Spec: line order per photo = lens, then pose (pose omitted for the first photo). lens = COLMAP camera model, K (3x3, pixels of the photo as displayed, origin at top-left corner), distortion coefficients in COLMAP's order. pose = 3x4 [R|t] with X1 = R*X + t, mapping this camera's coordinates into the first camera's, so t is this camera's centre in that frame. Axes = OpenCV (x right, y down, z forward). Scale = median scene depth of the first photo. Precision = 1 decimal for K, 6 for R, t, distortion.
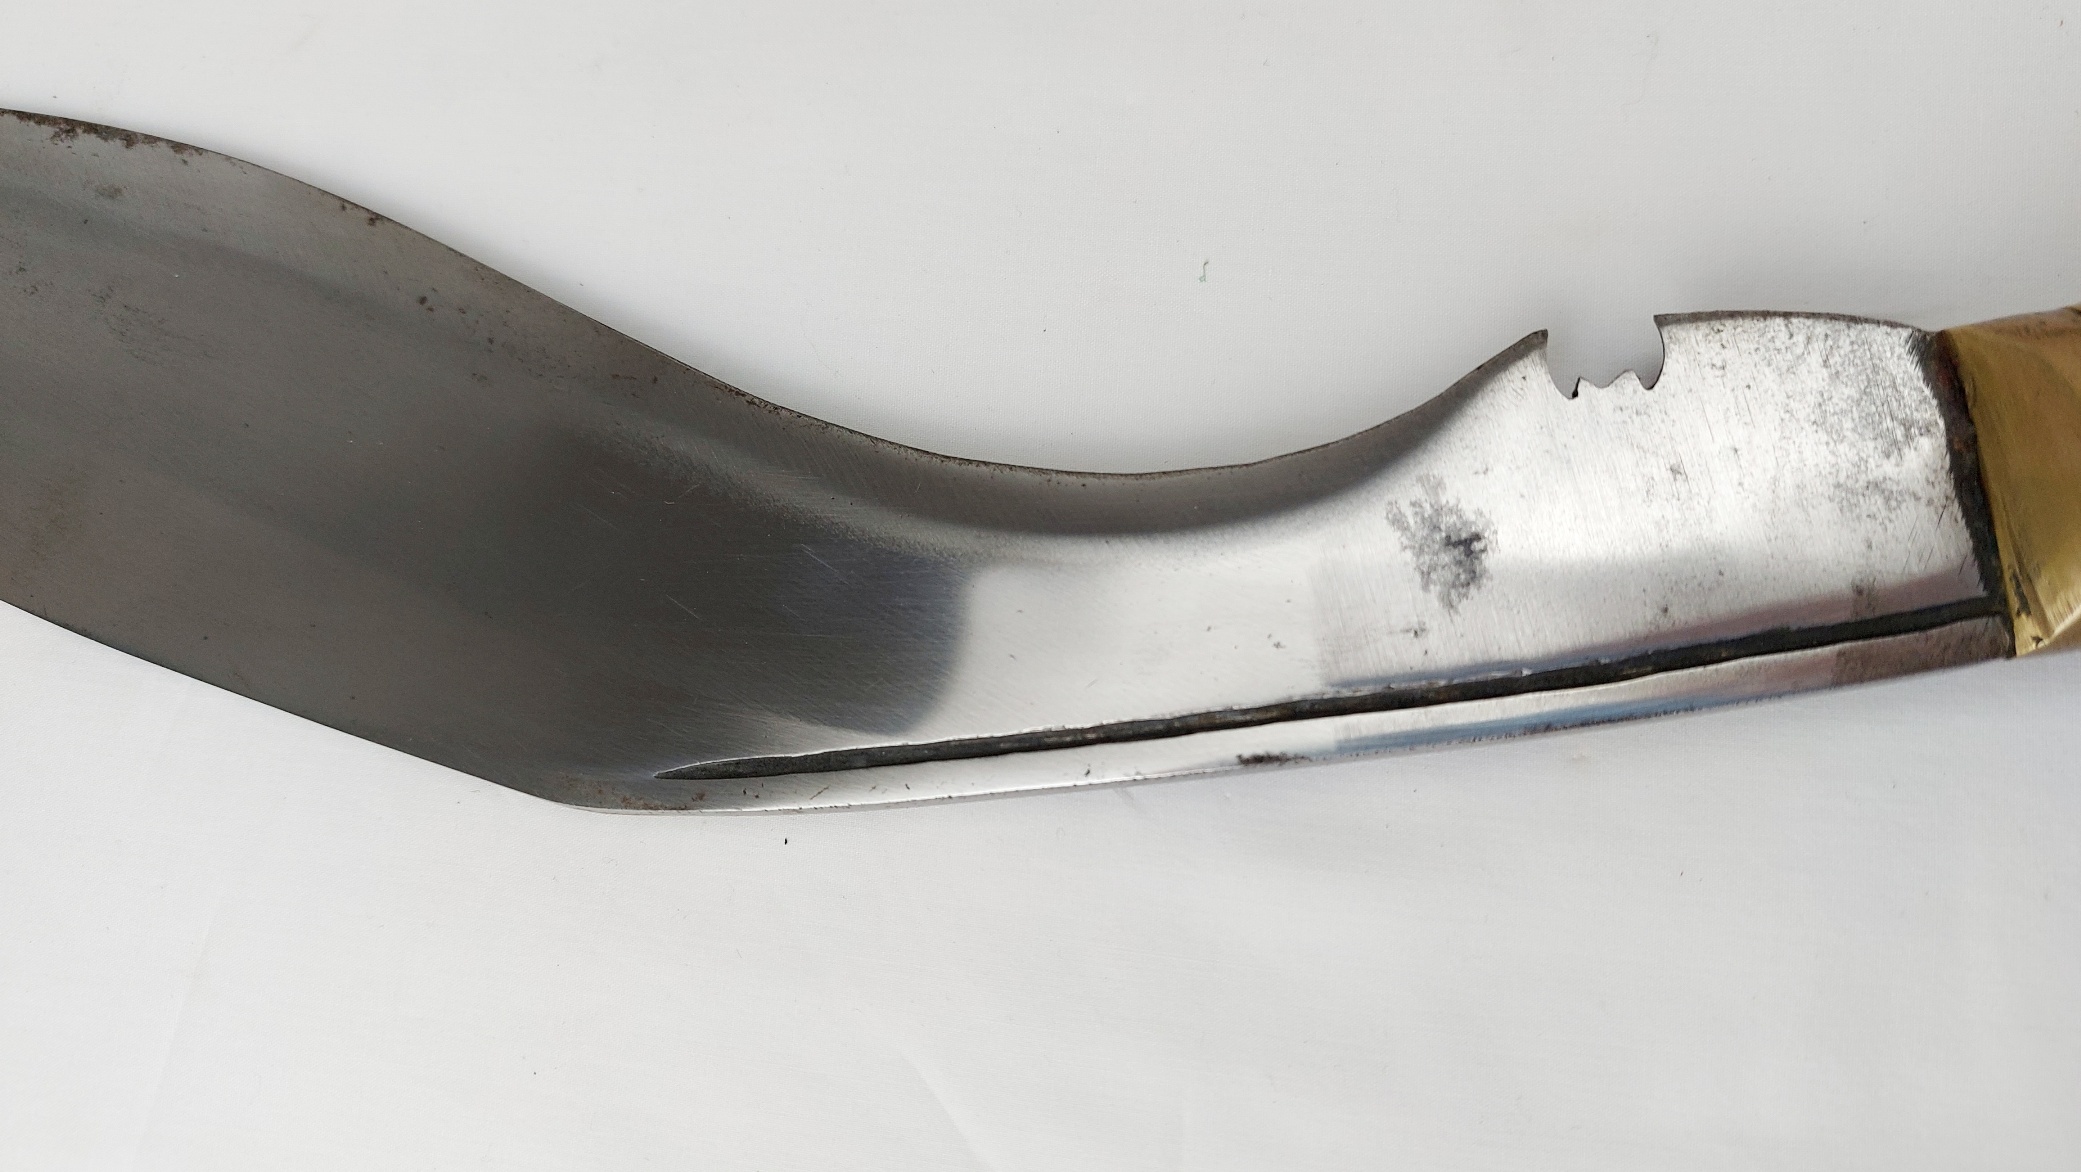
lens RADIAL K [[1560.4, 0, 1063.0], [0, 1560.4, 567.0], [0, 0, 1]] dist [0.051797, -0.098236]
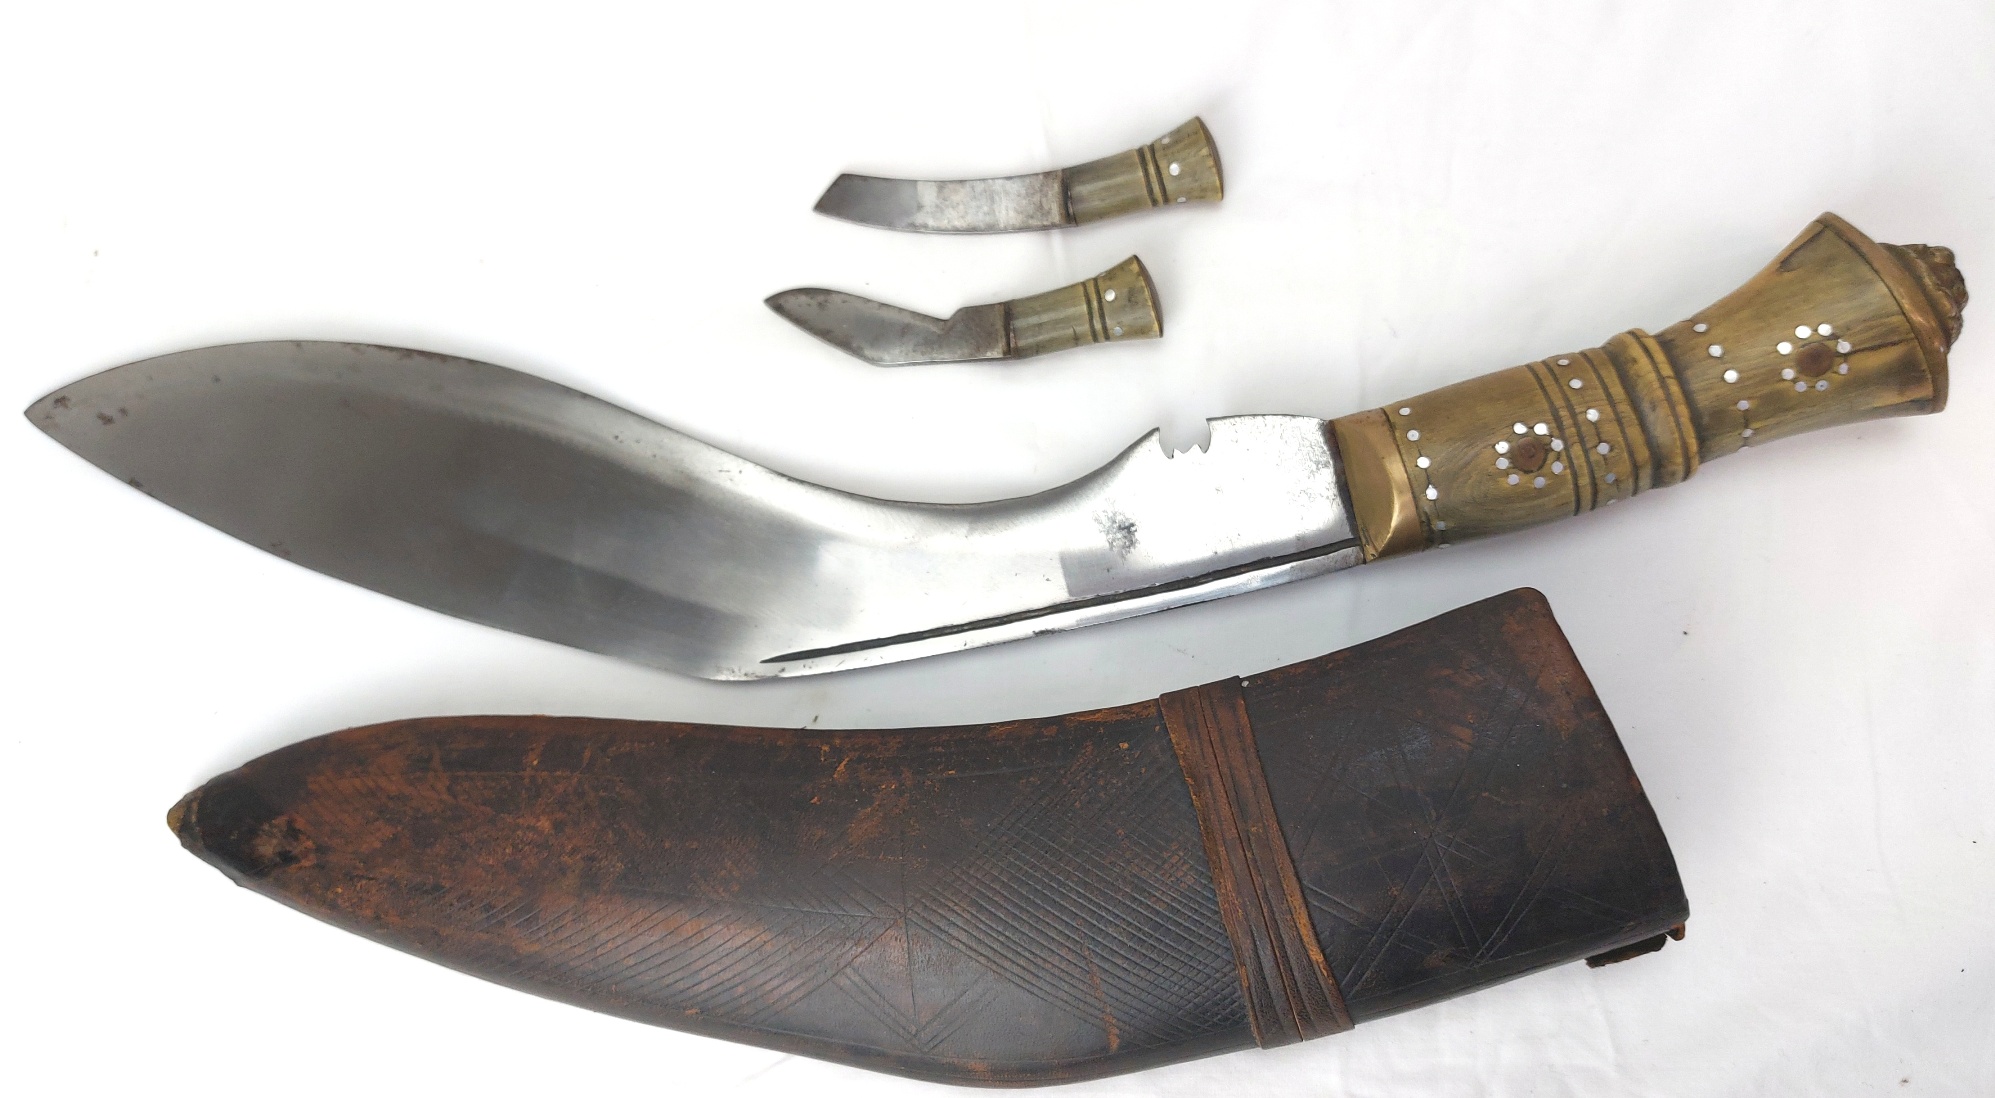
lens RADIAL K [[1532.1, 0, 988.1], [0, 1532.1, 543.5], [0, 0, 1]] dist [0.015523, -0.005703]
pose [[0.996826, -0.071479, 0.035048, -0.011778], [0.069420, 0.995968, 0.056815, -0.129773], [-0.038968, -0.054202, 0.997769, -1.131764]]
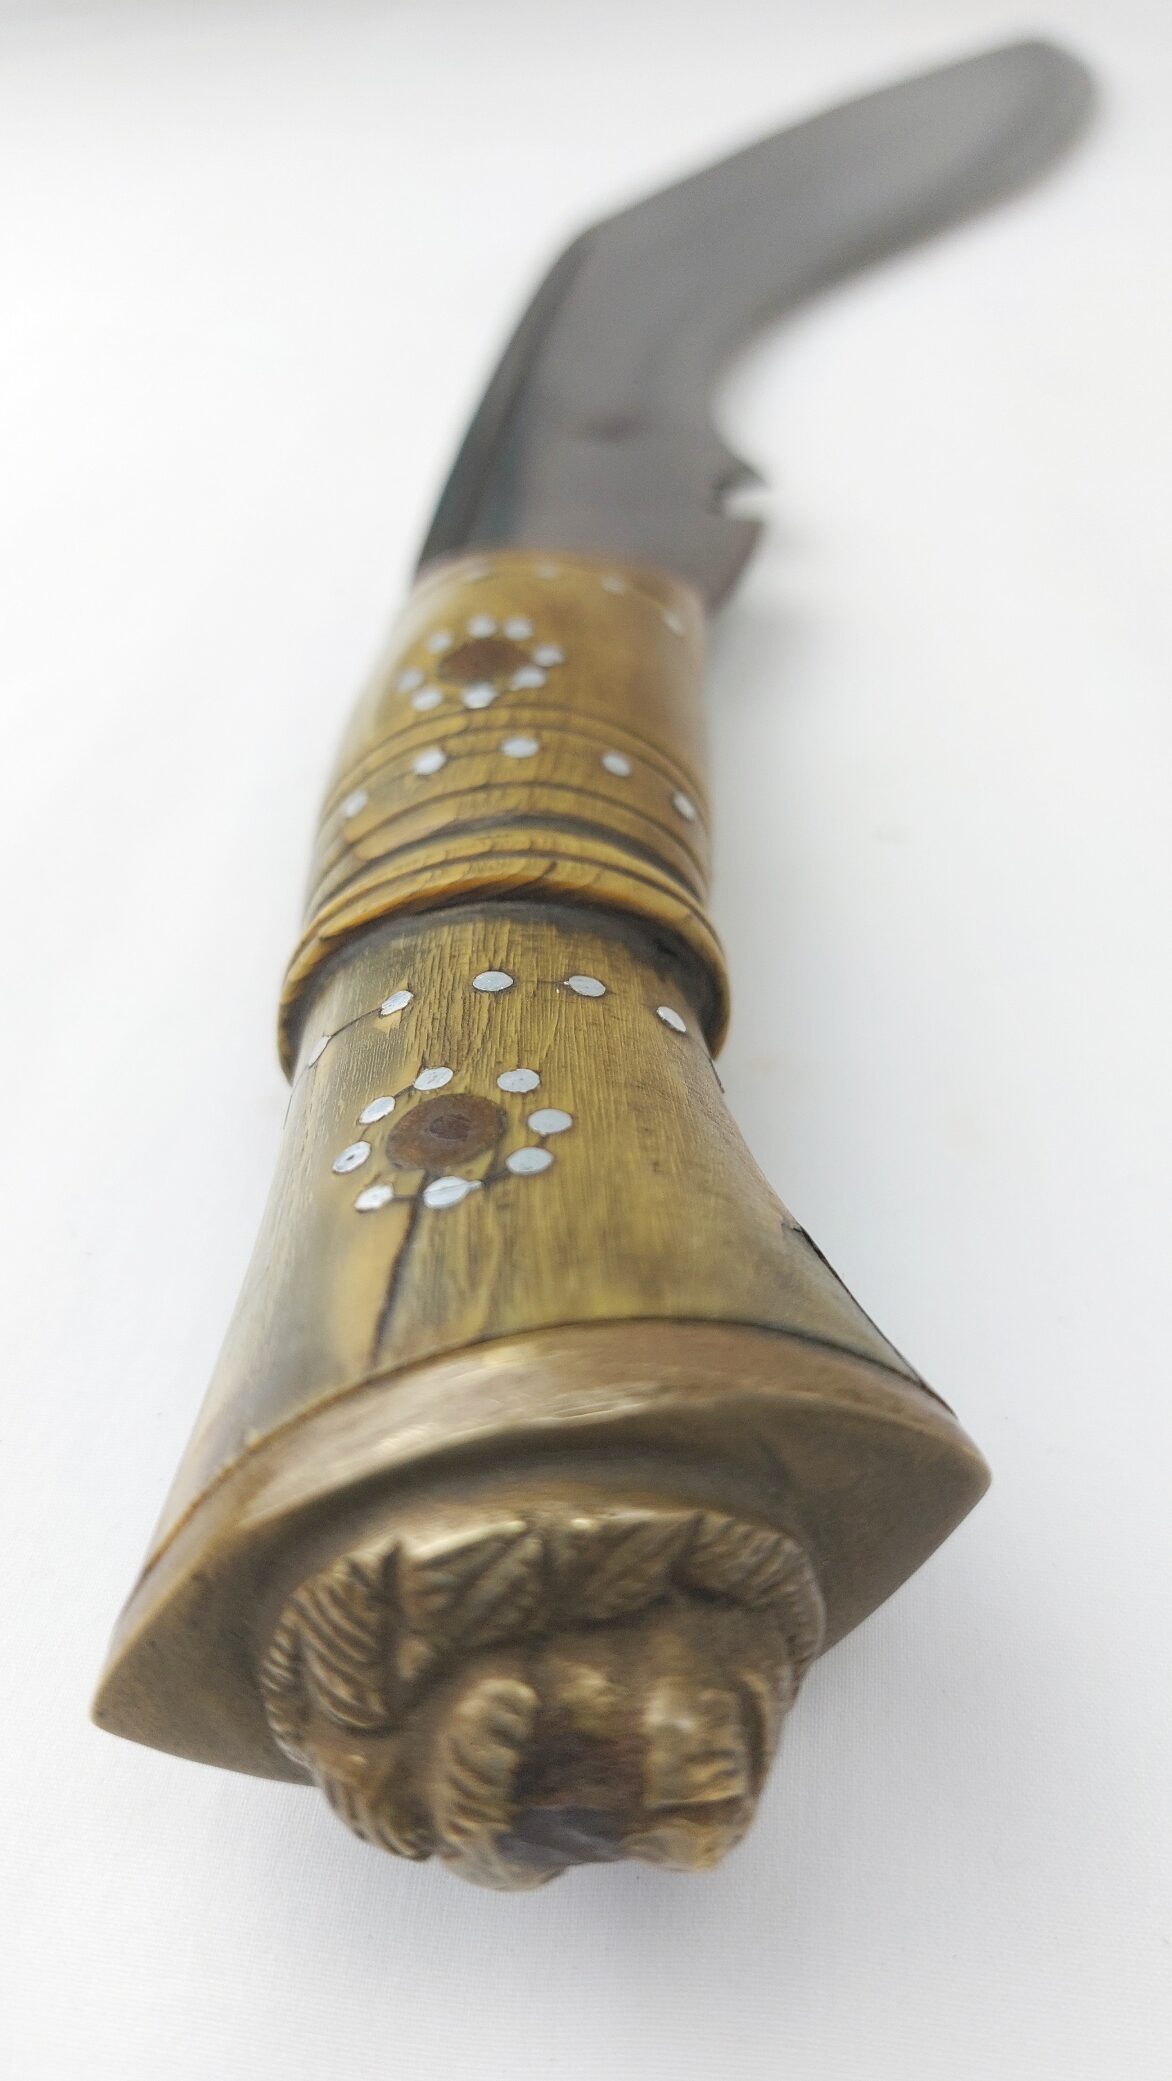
lens RADIAL K [[1560.4, 0, 592.3], [0, 1560.4, 1027.4], [0, 0, 1]] dist [0.051797, -0.098236]
pose [[-0.215998, 0.756971, -0.616717, 1.429801], [-0.959629, -0.048036, 0.277138, -0.383542], [0.180160, 0.651680, 0.736787, 0.365242]]
